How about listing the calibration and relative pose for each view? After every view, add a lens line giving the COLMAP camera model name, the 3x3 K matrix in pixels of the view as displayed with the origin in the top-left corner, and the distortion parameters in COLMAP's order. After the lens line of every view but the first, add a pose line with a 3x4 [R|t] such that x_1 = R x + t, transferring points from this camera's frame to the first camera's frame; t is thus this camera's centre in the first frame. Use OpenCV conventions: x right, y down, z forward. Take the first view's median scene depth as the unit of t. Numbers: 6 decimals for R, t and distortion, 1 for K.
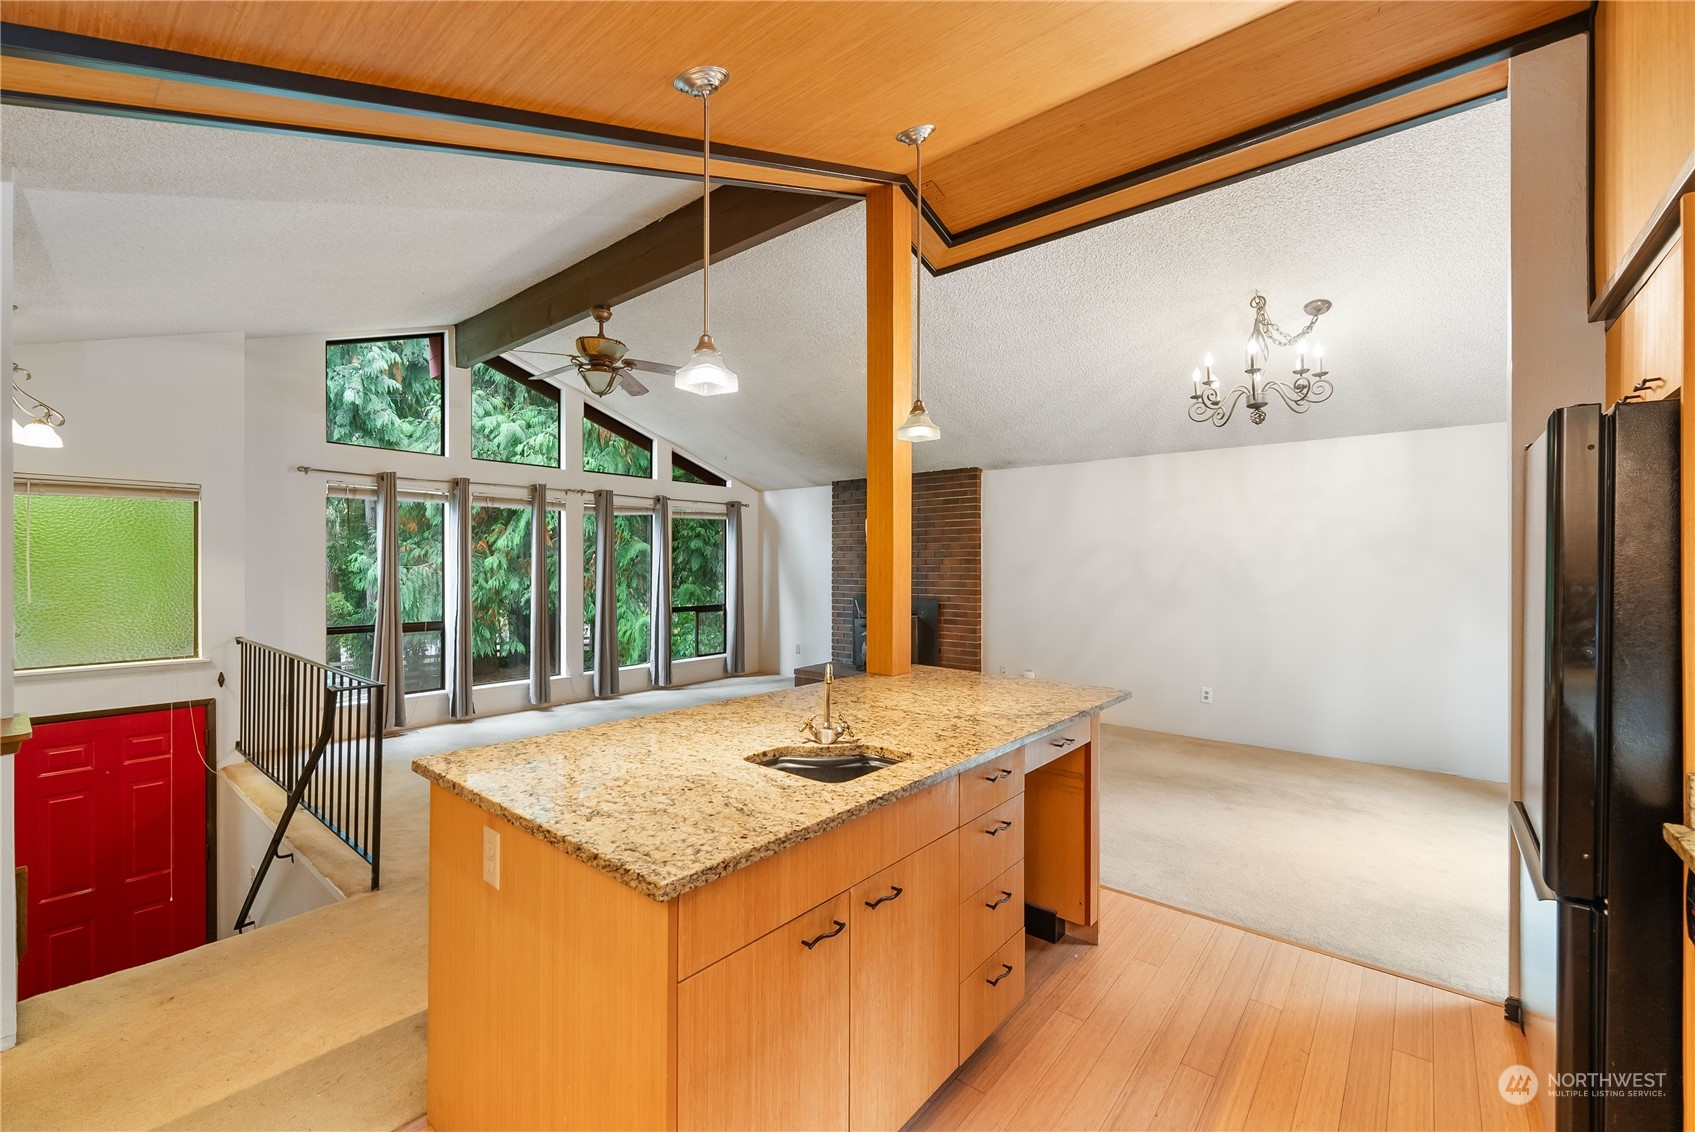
lens RADIAL K [[694.1, 0, 849.8], [0, 694.1, 560.2], [0, 0, 1]] dist [-0.000941, -0.000220]
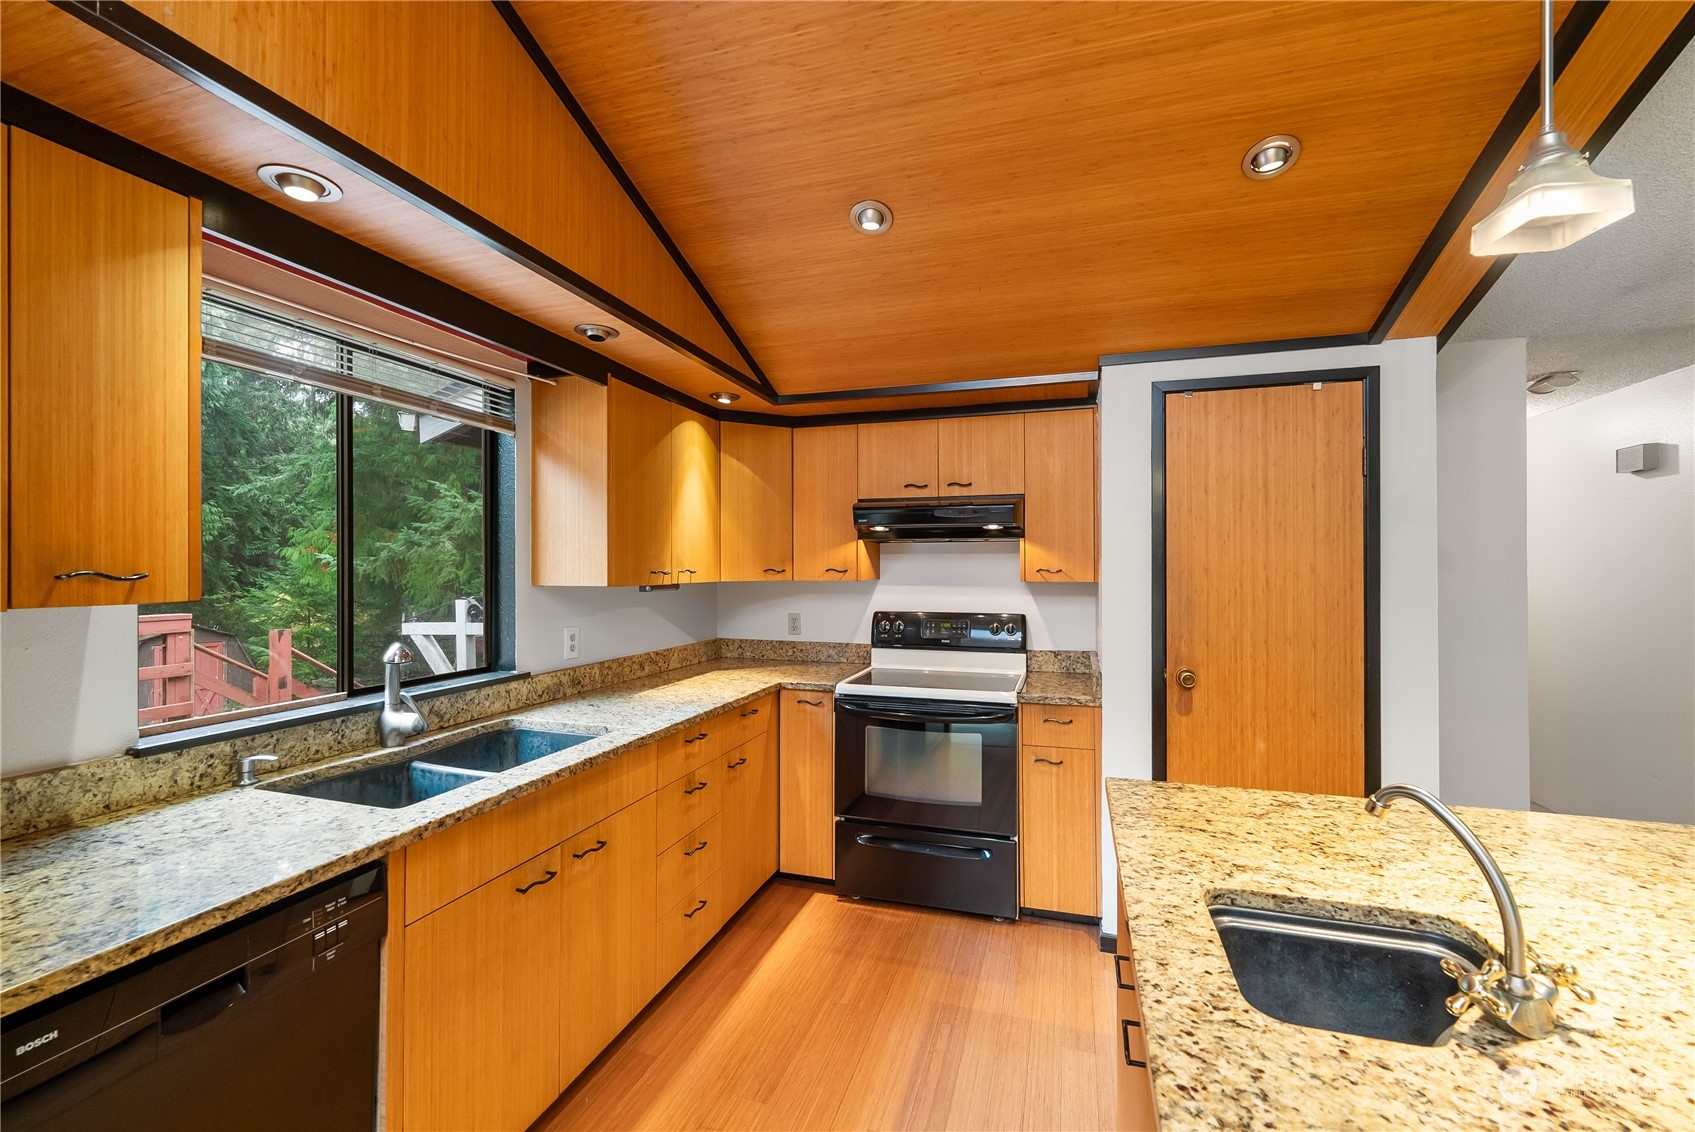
lens RADIAL K [[694.1, 0, 852.5], [0, 694.1, 563.5], [0, 0, 1]] dist [-0.000941, -0.000220]
pose [[-0.924157, -0.004156, -0.381991, 0.564985], [-0.000089, 0.999943, -0.010664, 0.010594], [0.382014, -0.009821, -0.924104, 1.504332]]
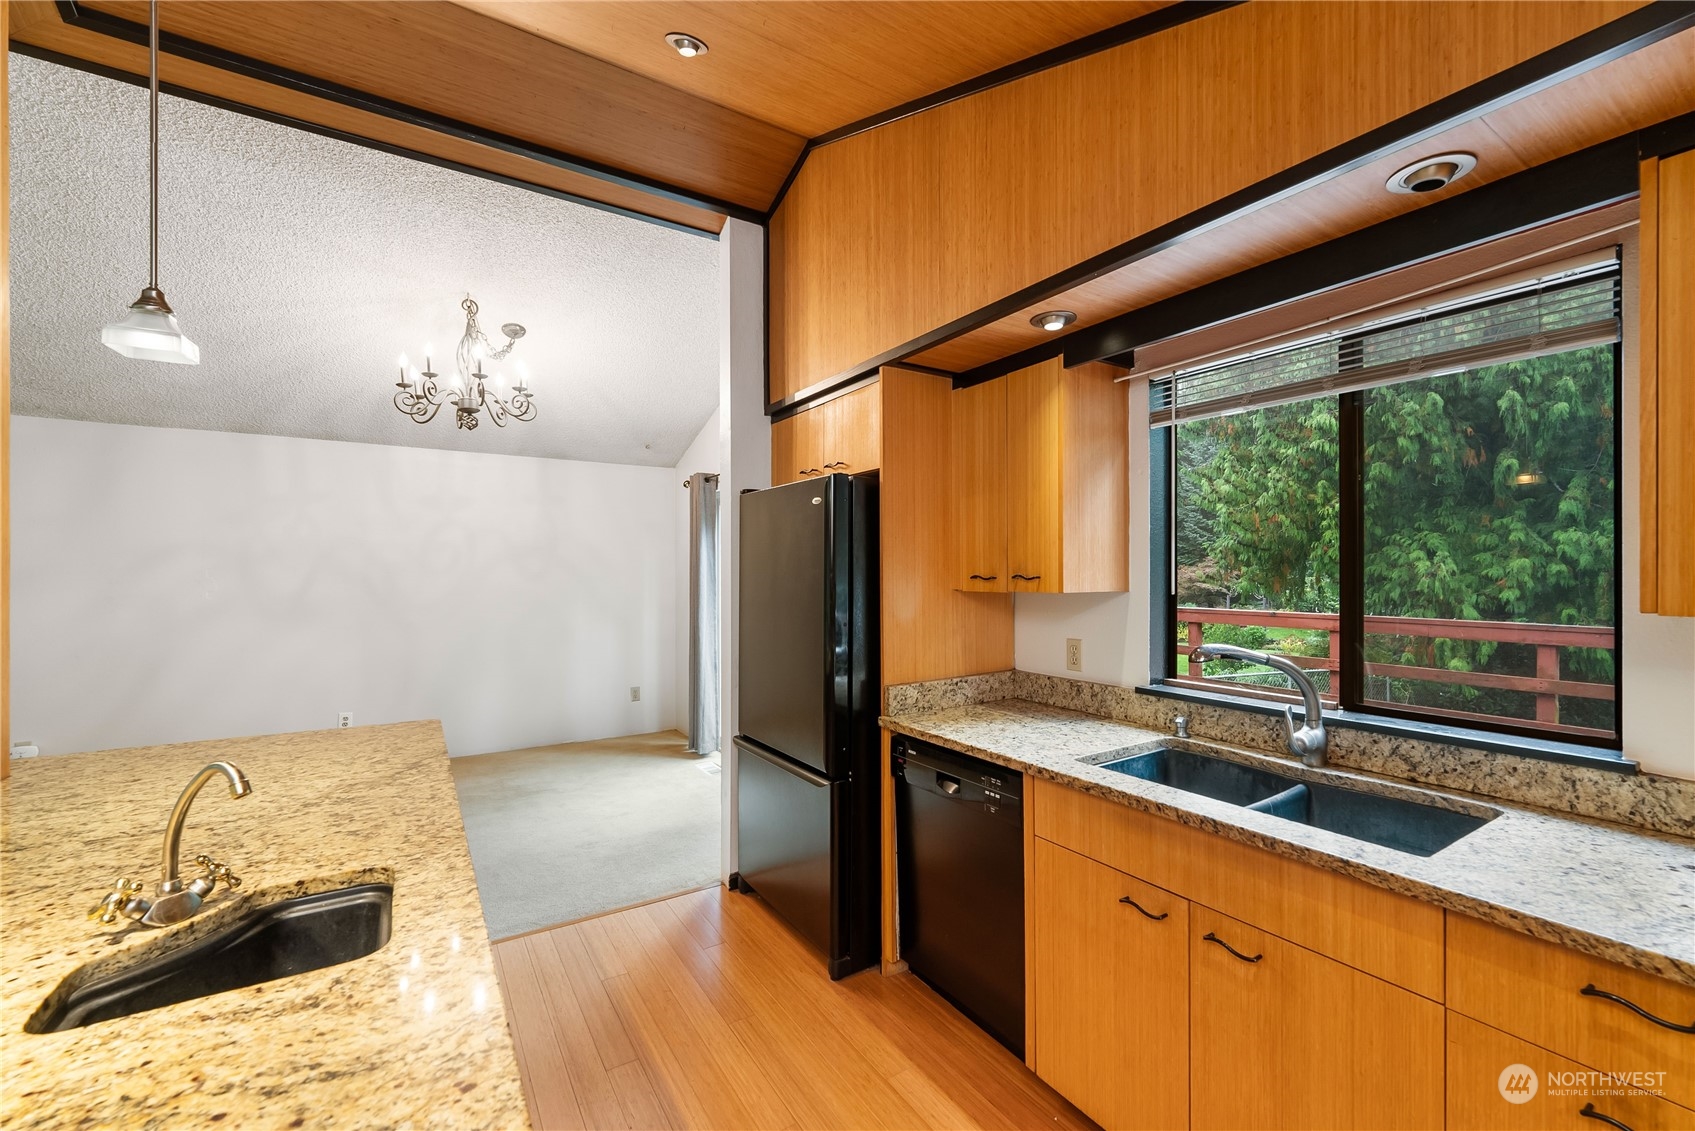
lens RADIAL K [[694.1, 0, 851.5], [0, 694.1, 569.9], [0, 0, 1]] dist [-0.000941, -0.000220]
pose [[0.298983, 0.001143, 0.954258, -0.458738], [-0.003800, 0.999993, -0.000007, 0.002392], [-0.954251, -0.003624, 0.298985, 0.452731]]
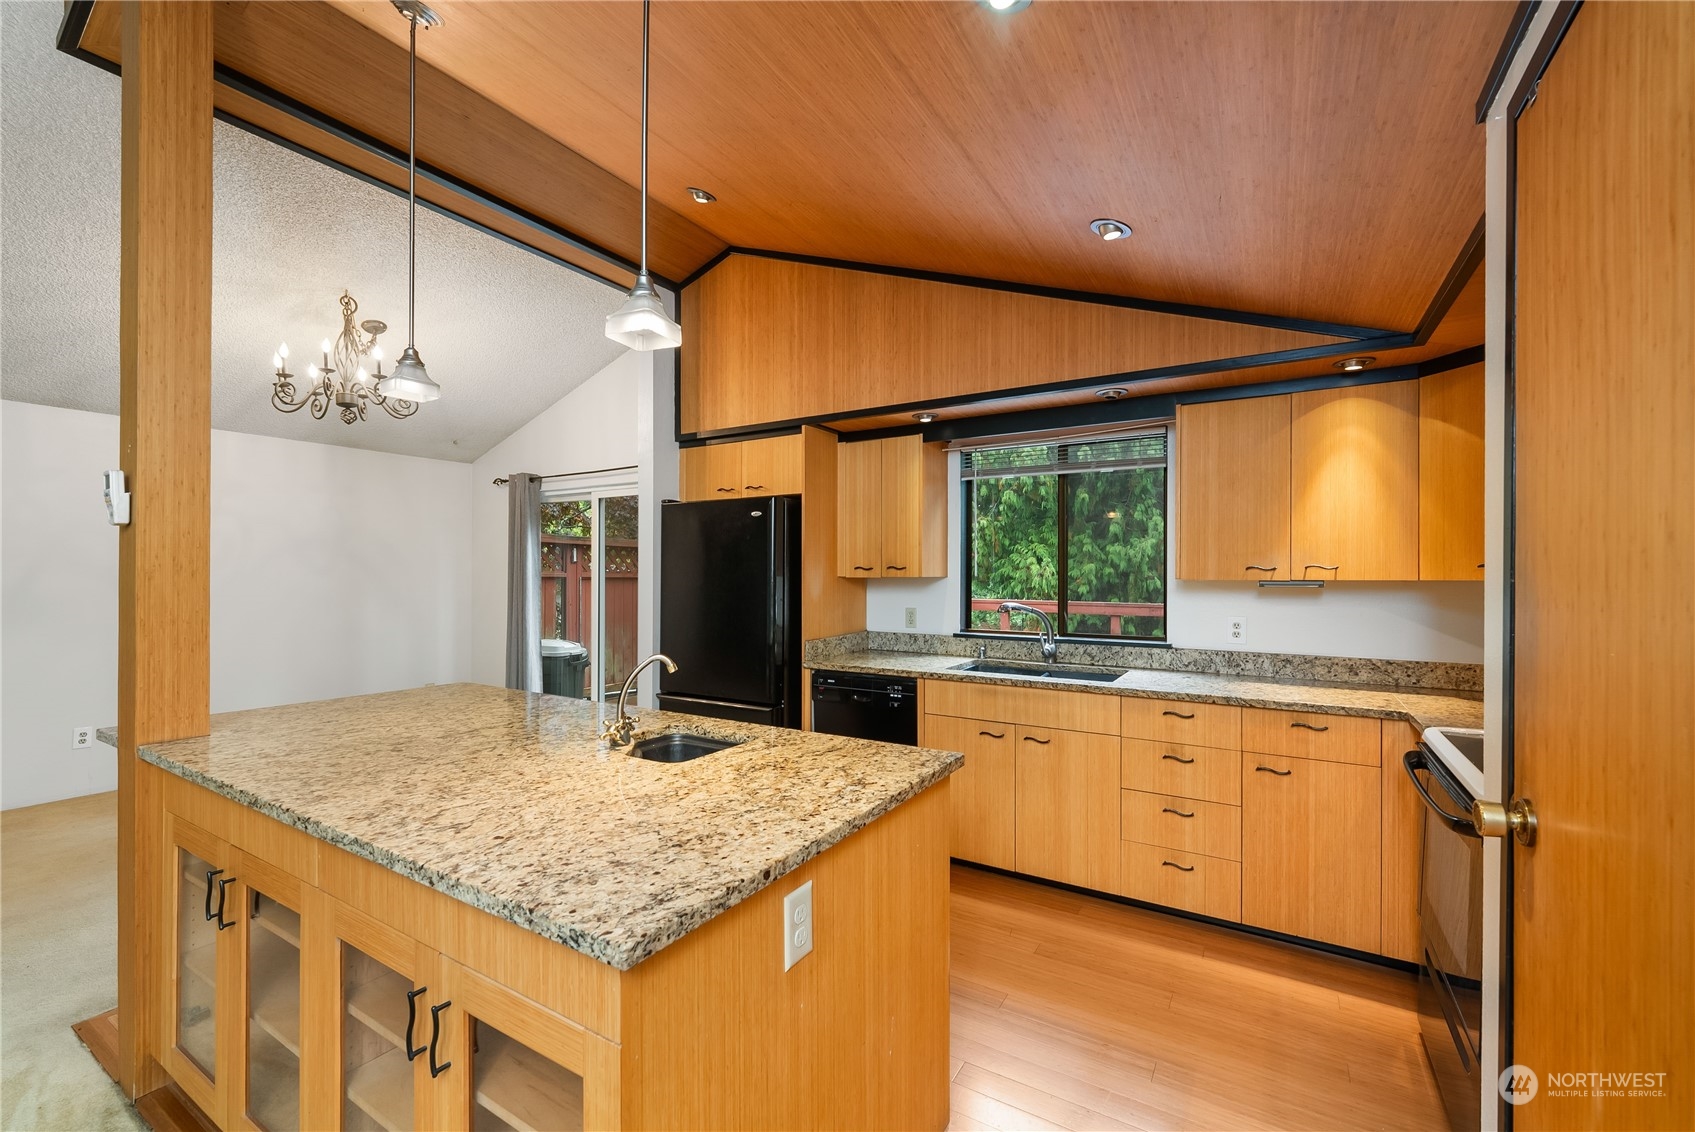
lens RADIAL K [[694.1, 0, 853.9], [0, 694.1, 570.8], [0, 0, 1]] dist [-0.000941, -0.000220]
pose [[-0.149635, 0.002518, 0.988738, -1.248270], [-0.008442, 0.999957, -0.003825, 0.035769], [-0.988705, -0.008919, -0.149608, 1.024069]]
